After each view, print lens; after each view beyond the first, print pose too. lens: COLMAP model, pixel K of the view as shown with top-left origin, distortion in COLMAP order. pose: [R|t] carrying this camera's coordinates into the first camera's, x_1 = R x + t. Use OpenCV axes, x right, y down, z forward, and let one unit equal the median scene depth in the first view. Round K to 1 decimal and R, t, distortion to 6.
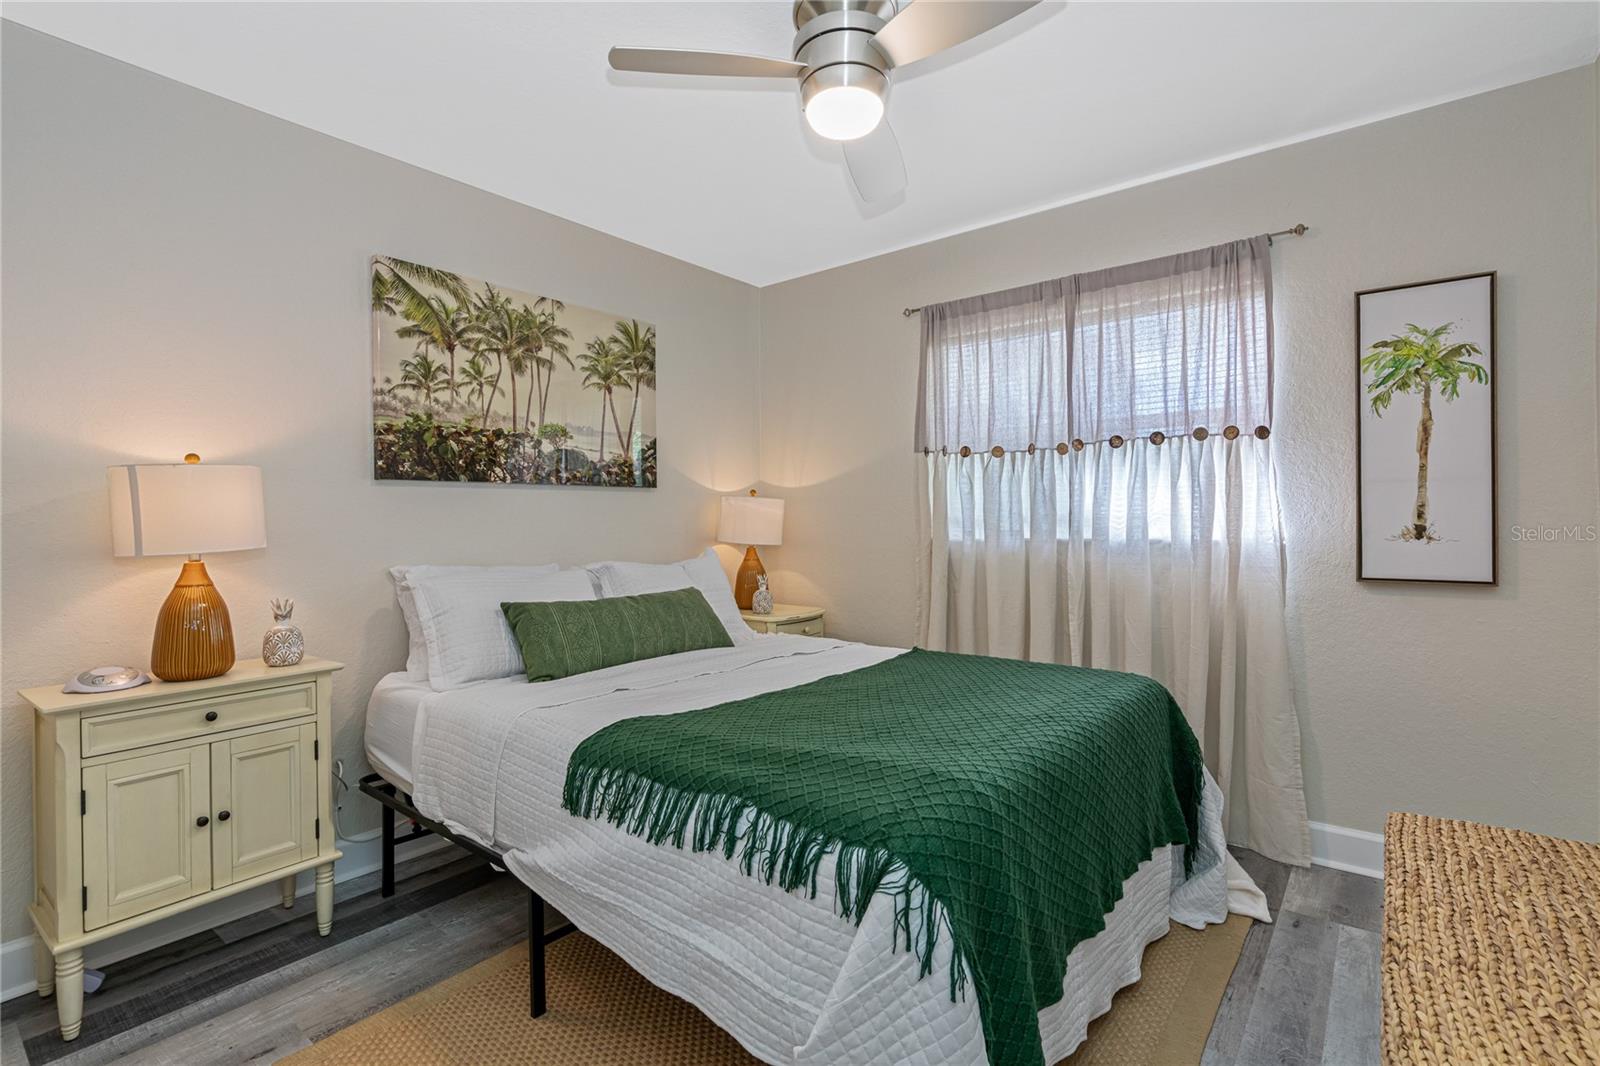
lens RADIAL K [[746.3, 0, 801.2], [0, 746.3, 533.3], [0, 0, 1]] dist [-0.004084, 0.004405]
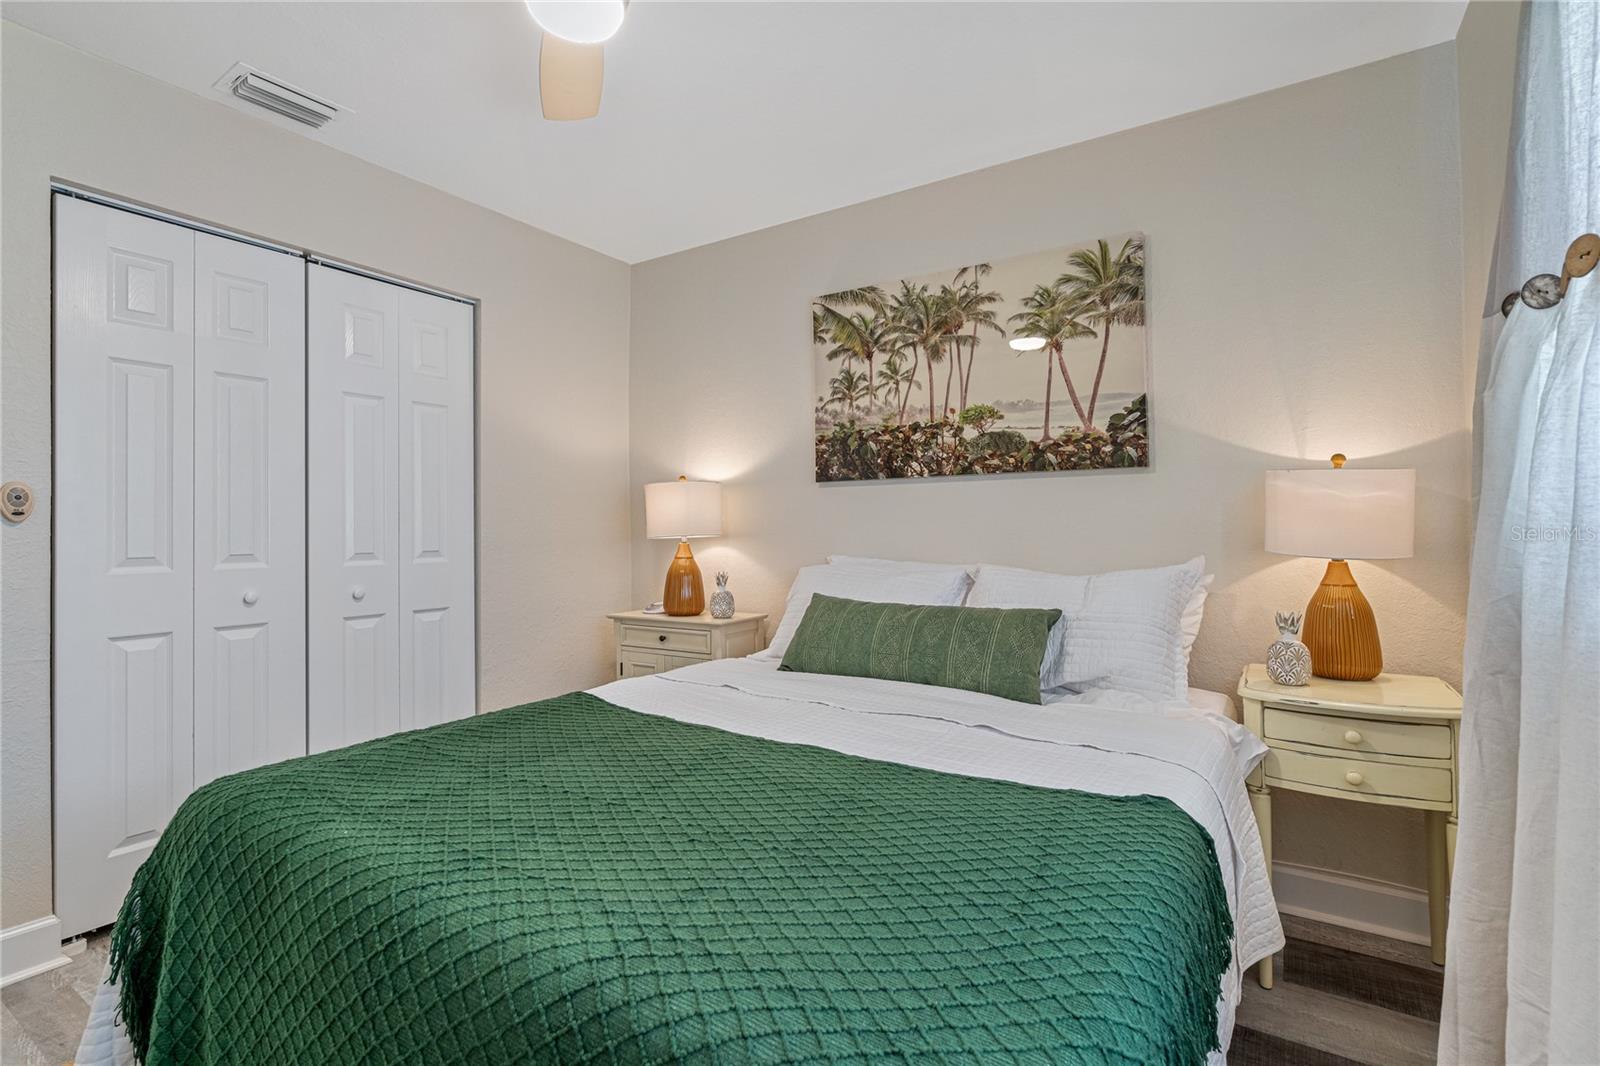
lens RADIAL K [[746.3, 0, 793.2], [0, 746.3, 524.2], [0, 0, 1]] dist [-0.004084, 0.004405]
pose [[0.098464, 0.000899, -0.995140, 0.465216], [-0.015077, 0.999886, -0.000588, -0.002437], [0.995026, 0.015062, 0.098467, 0.619250]]
